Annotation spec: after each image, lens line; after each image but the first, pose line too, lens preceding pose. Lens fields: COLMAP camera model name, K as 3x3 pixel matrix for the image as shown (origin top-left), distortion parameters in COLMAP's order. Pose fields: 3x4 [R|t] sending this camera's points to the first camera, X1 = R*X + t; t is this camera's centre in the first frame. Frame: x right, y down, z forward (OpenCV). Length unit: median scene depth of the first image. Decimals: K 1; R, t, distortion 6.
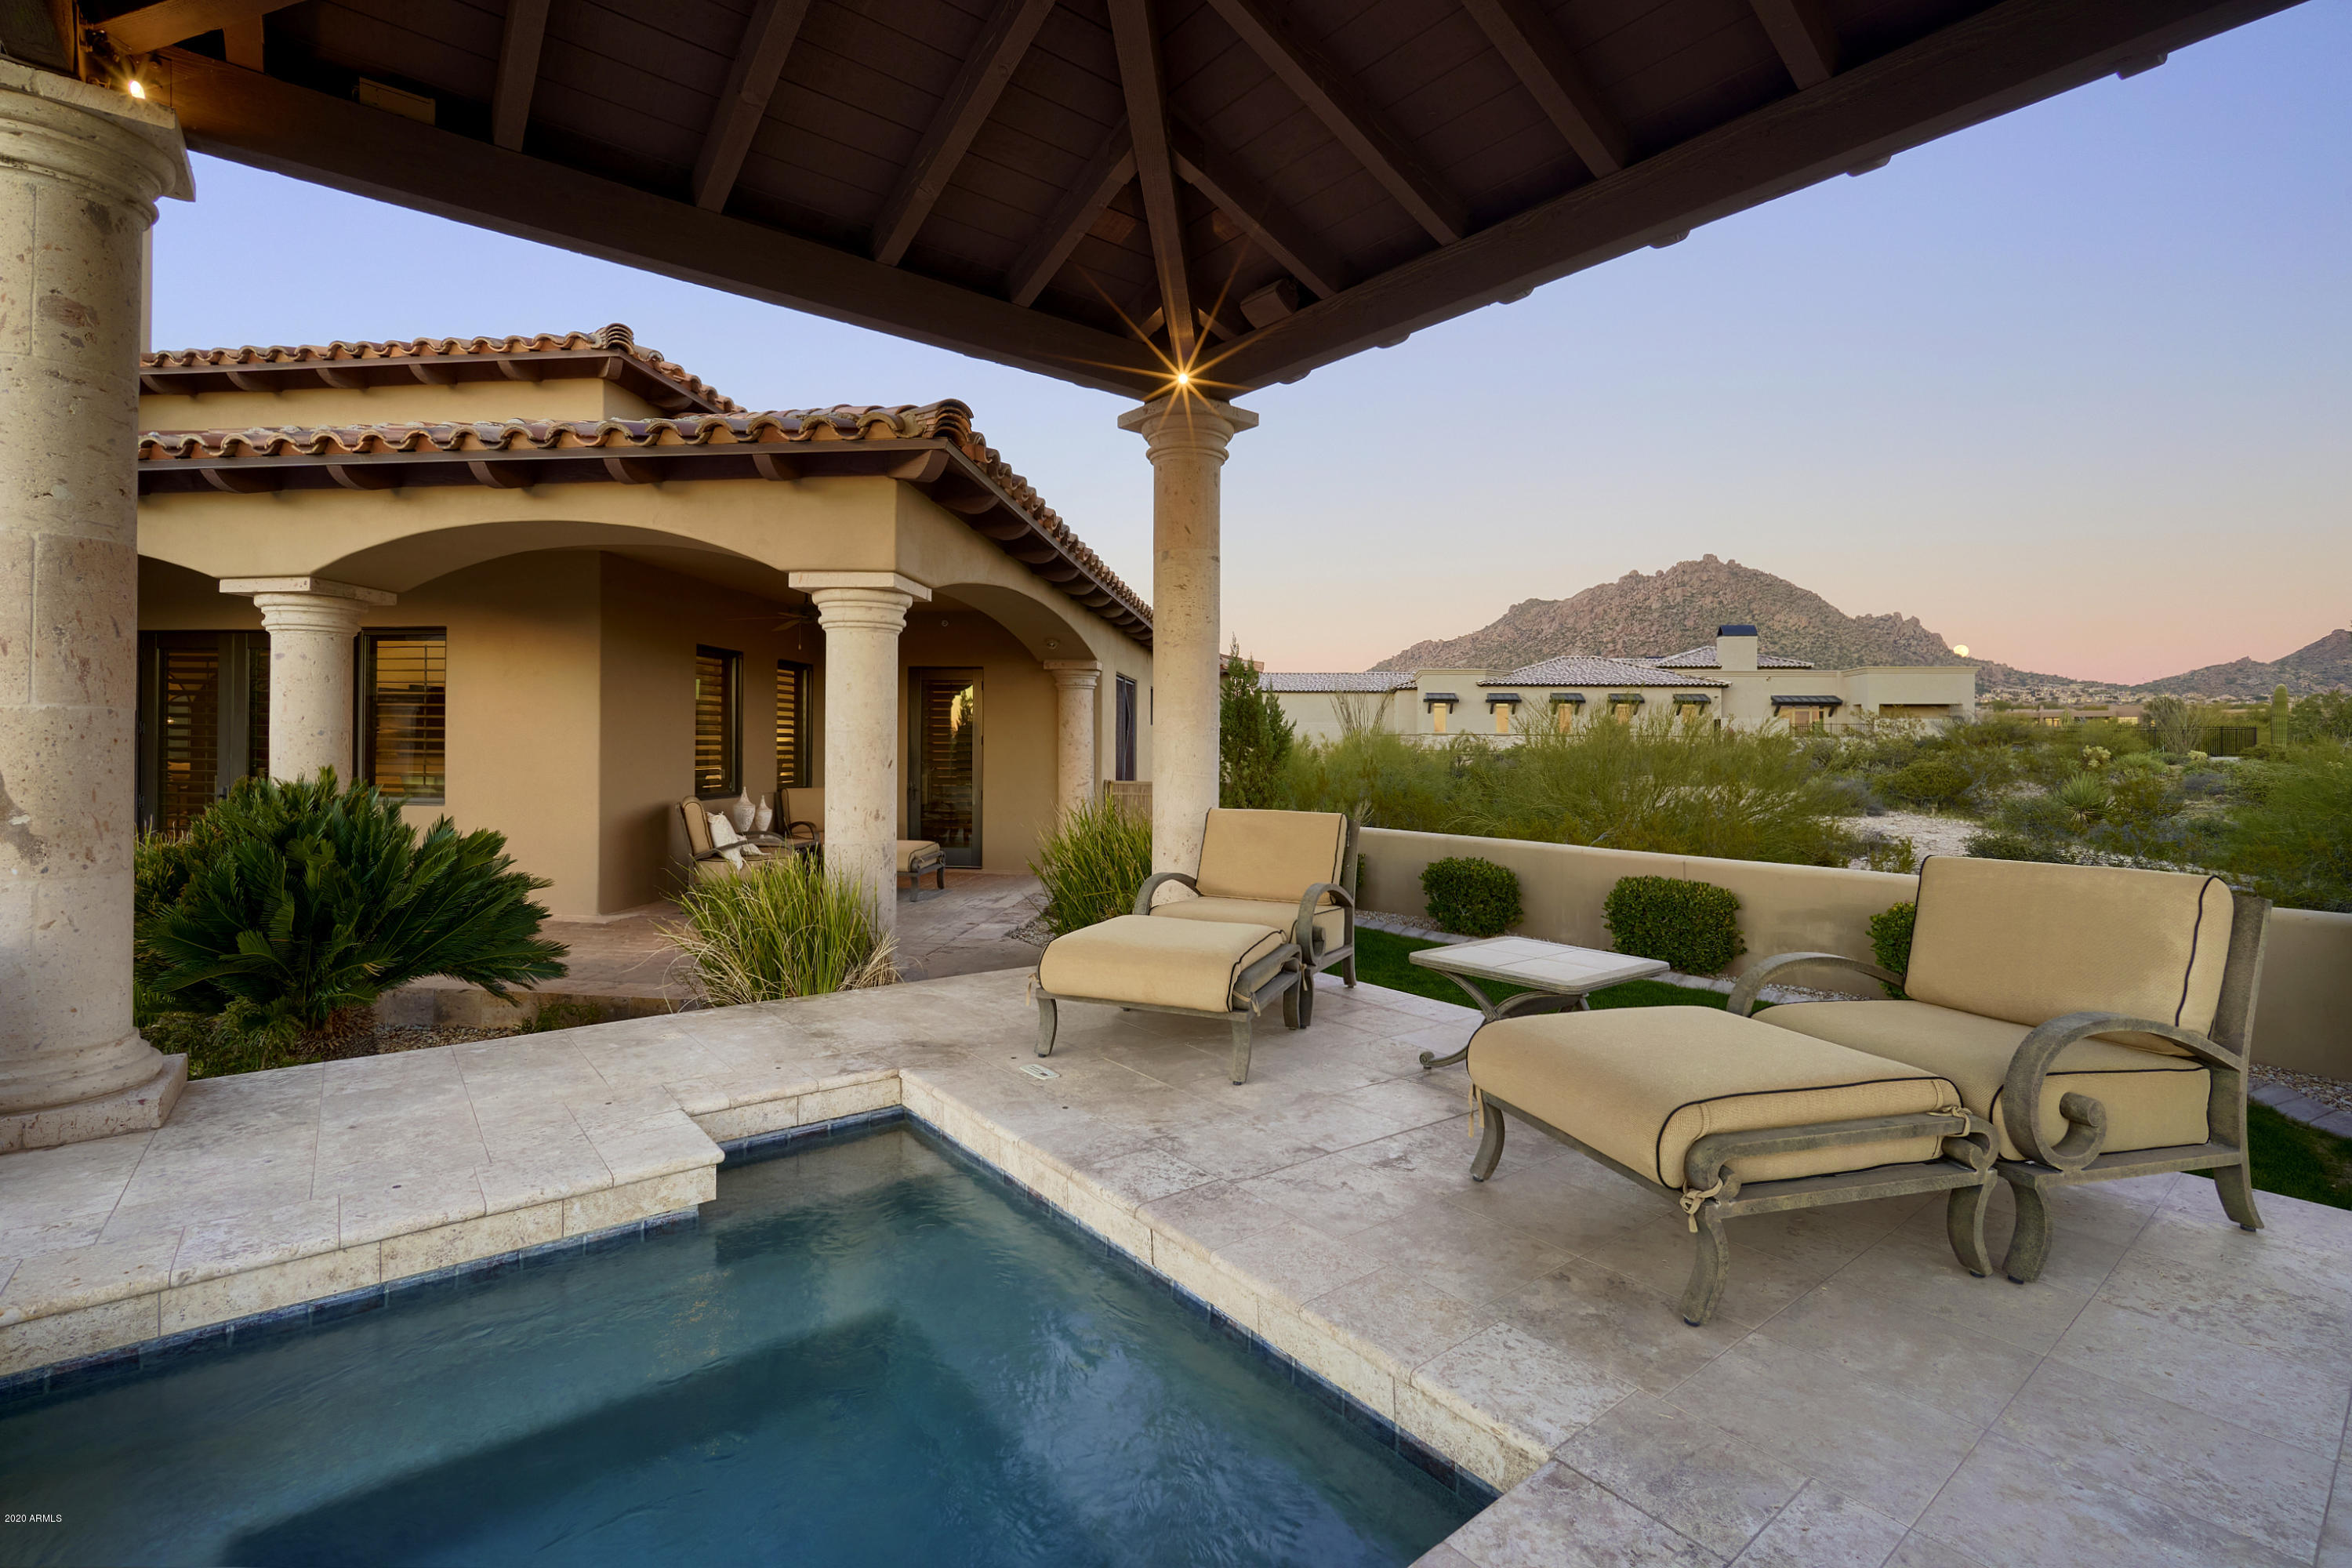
lens RADIAL K [[1042.7, 0, 1168.2], [0, 1042.7, 743.5], [0, 0, 1]] dist [-0.020153, 0.007122]
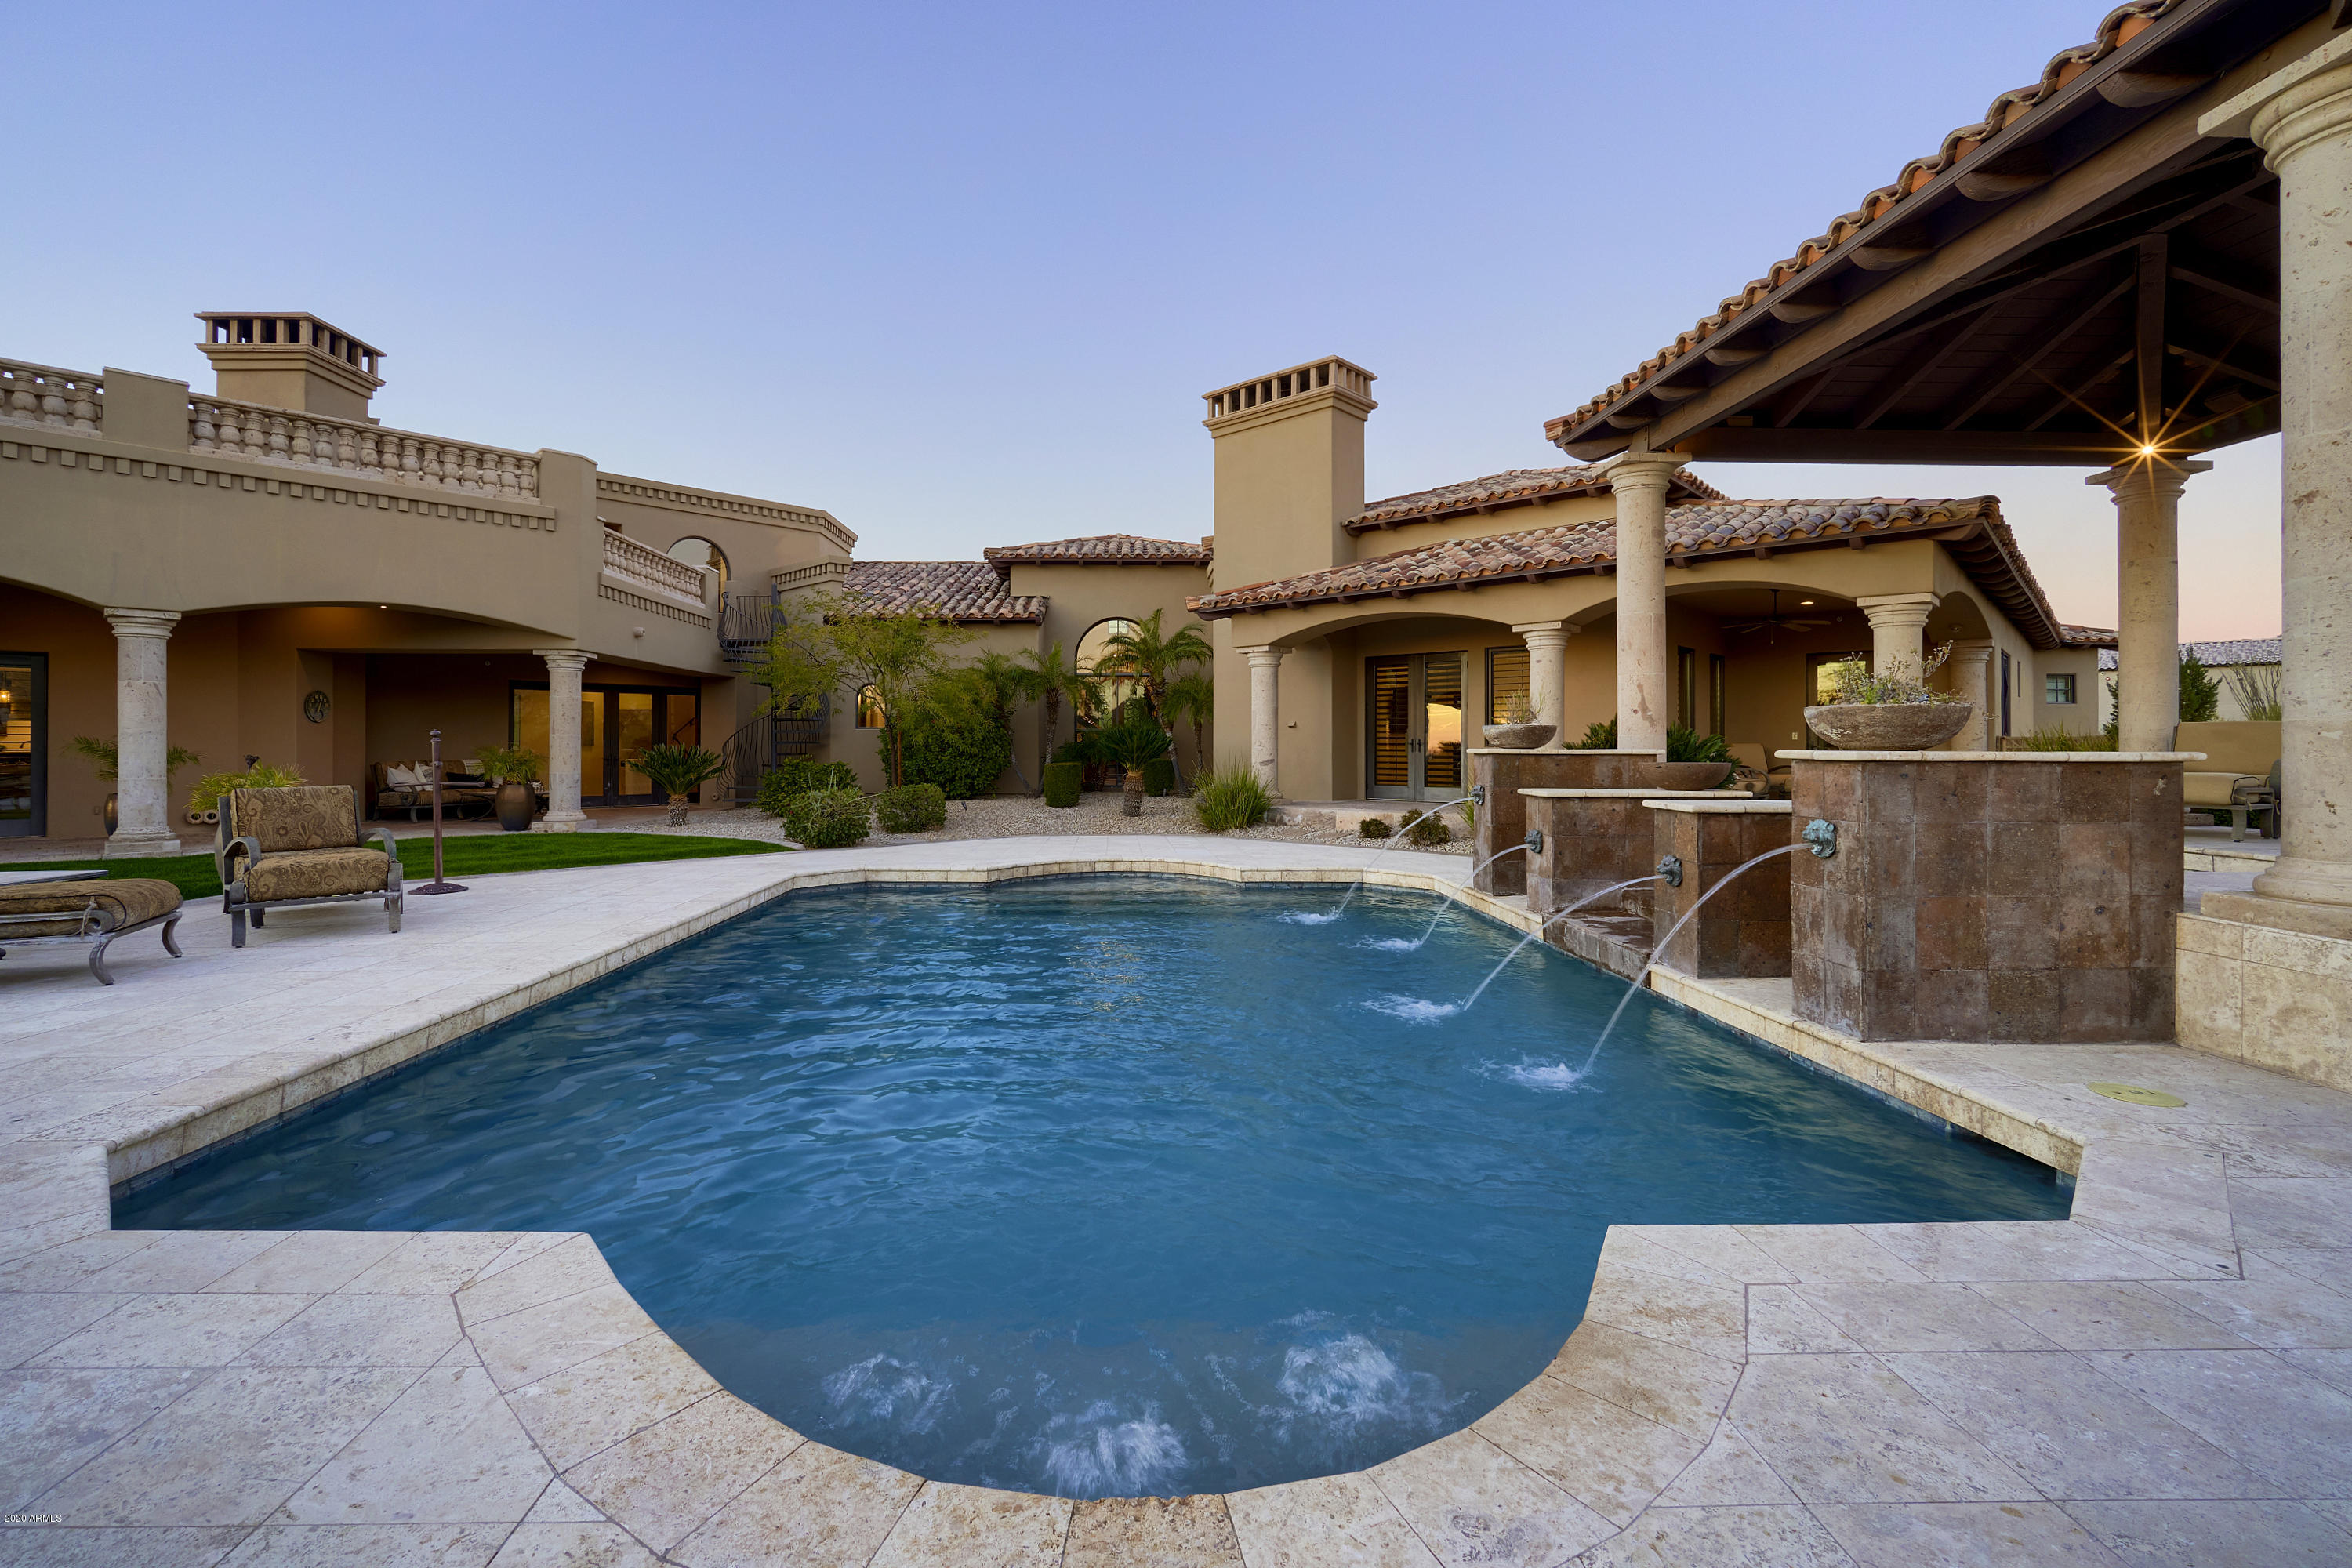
lens RADIAL K [[1042.7, 0, 1168.2], [0, 1042.7, 743.5], [0, 0, 1]] dist [-0.020153, 0.007122]
pose [[0.804787, -0.010857, -0.593464, -0.250224], [0.009252, 0.999941, -0.005747, 0.080262], [0.593492, -0.000865, 0.804840, -1.076453]]
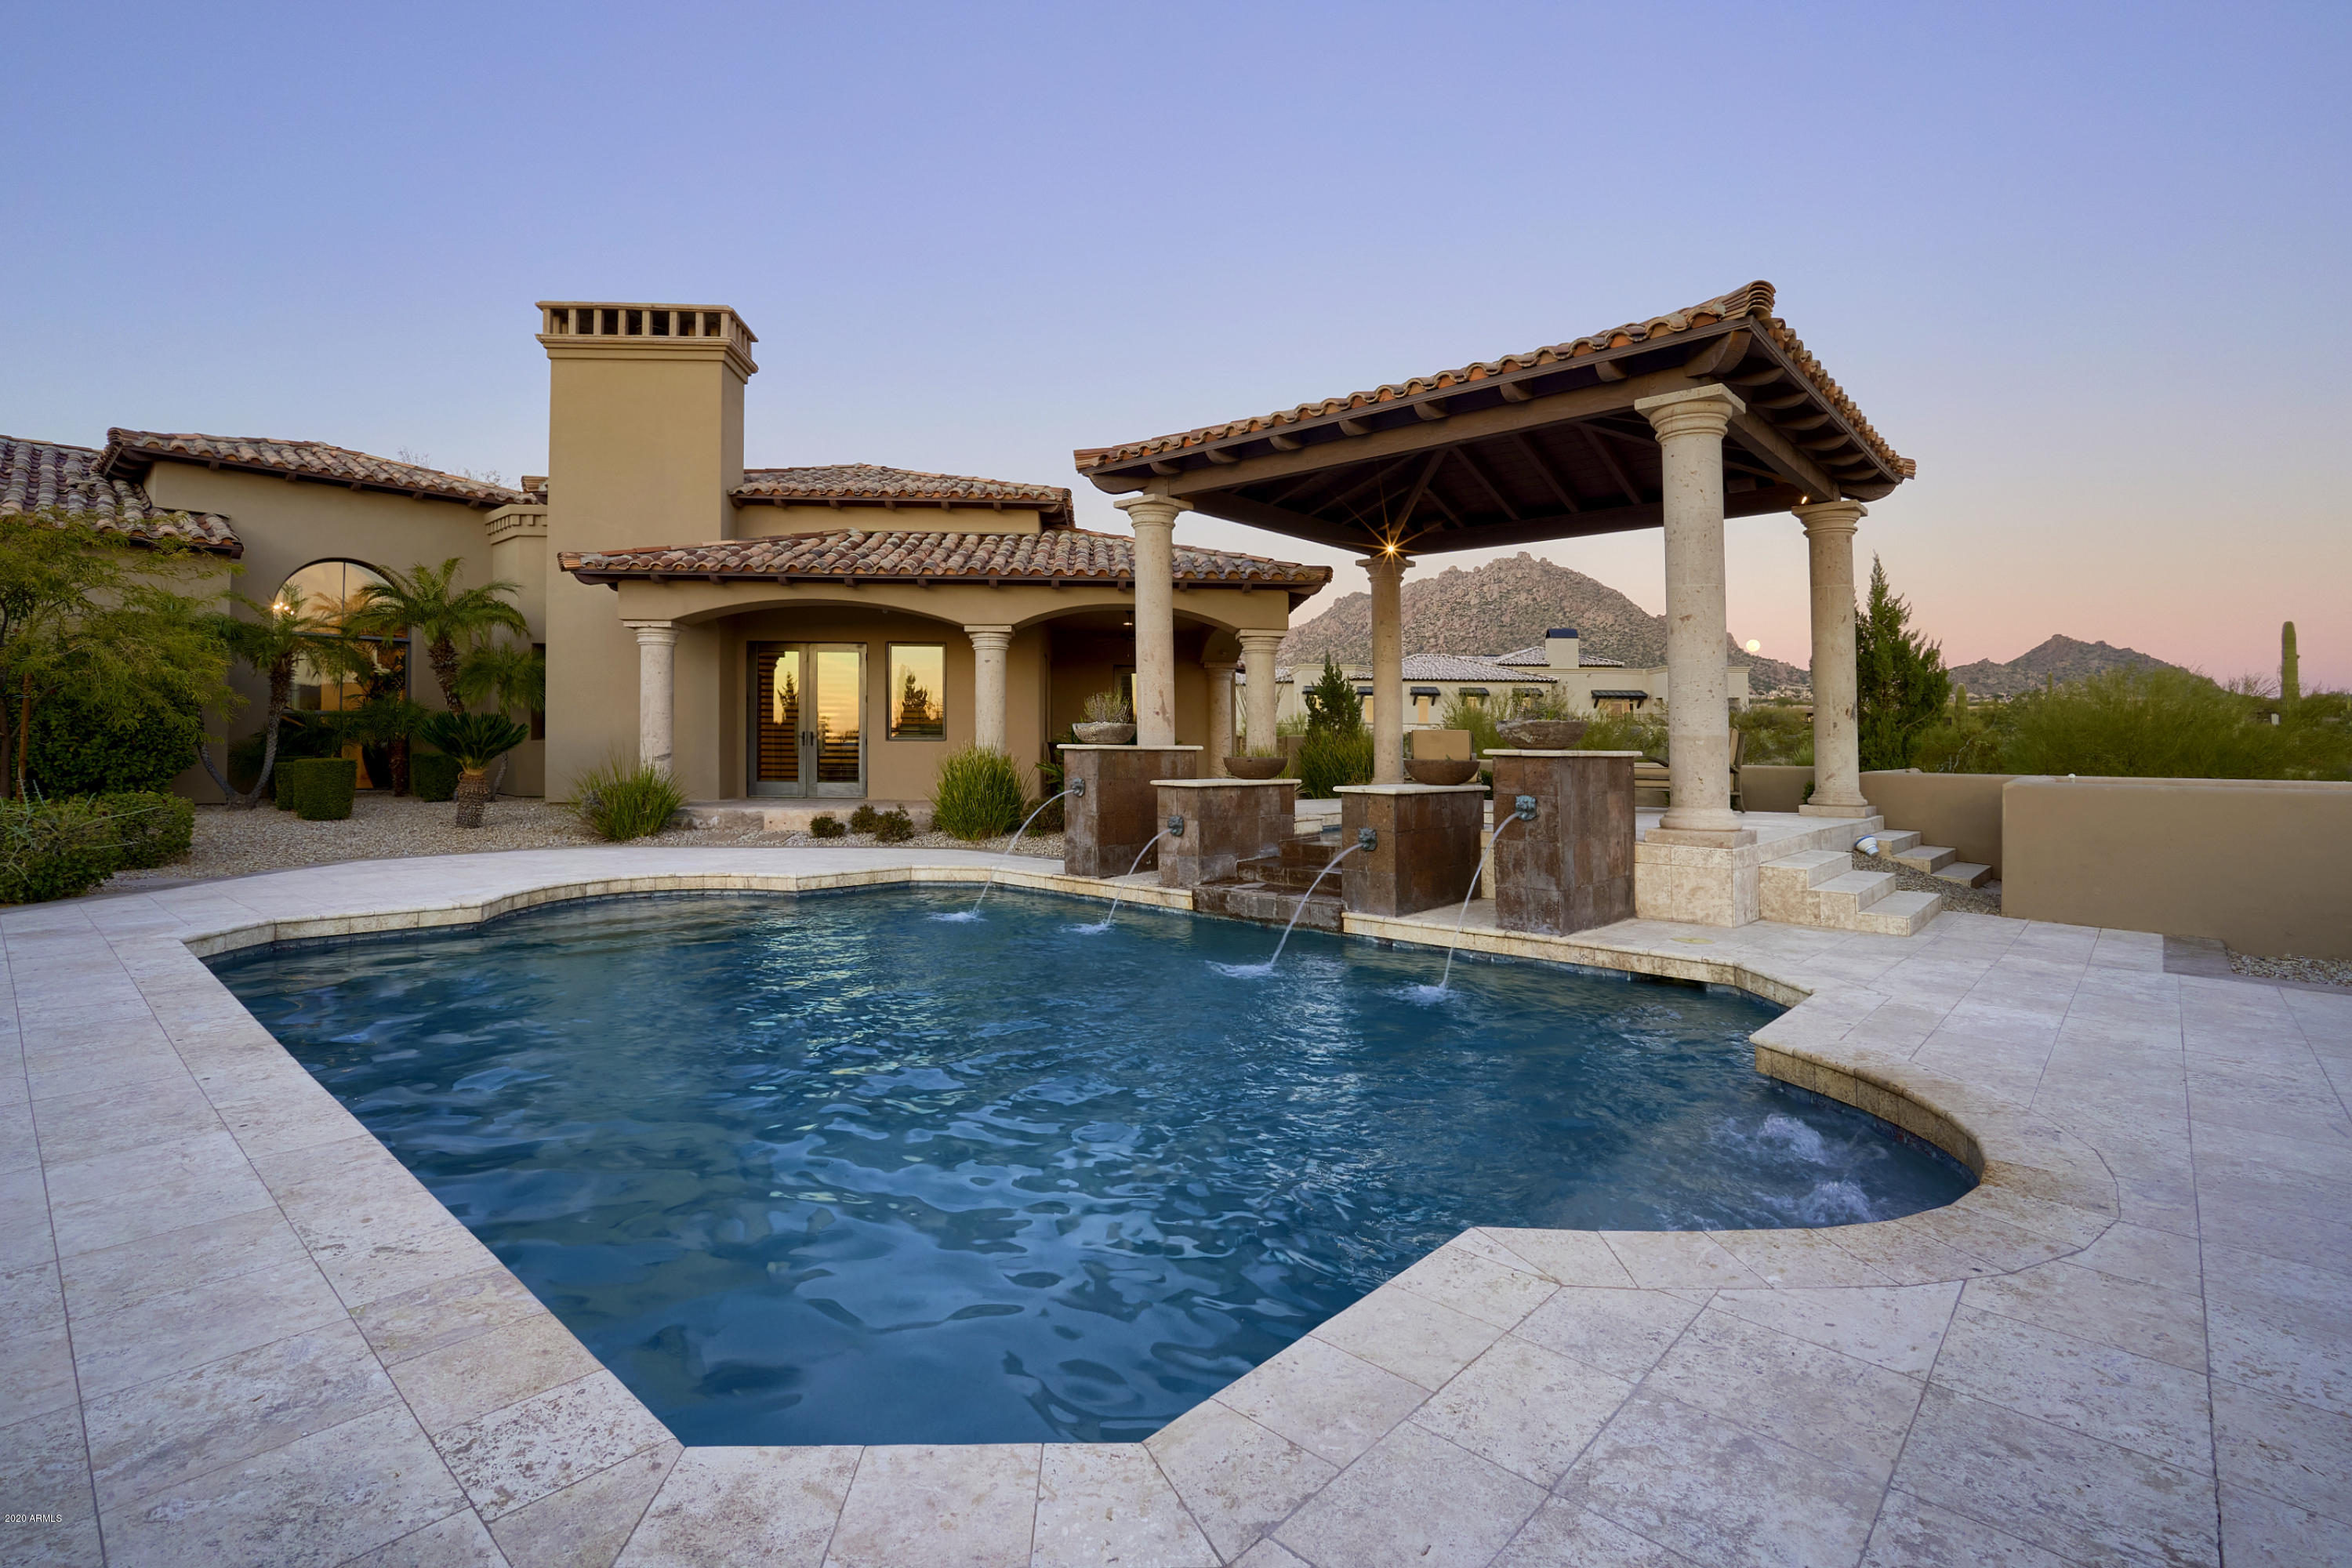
lens RADIAL K [[1087.6, 0, 1180.7], [0, 1087.6, 698.7], [0, 0, 1]] dist [-0.019004, 0.000201]
pose [[0.985449, 0.006788, 0.169838, -0.847107], [-0.000782, 0.999373, -0.035406, 0.072231], [-0.169972, 0.034758, 0.984836, -1.290646]]
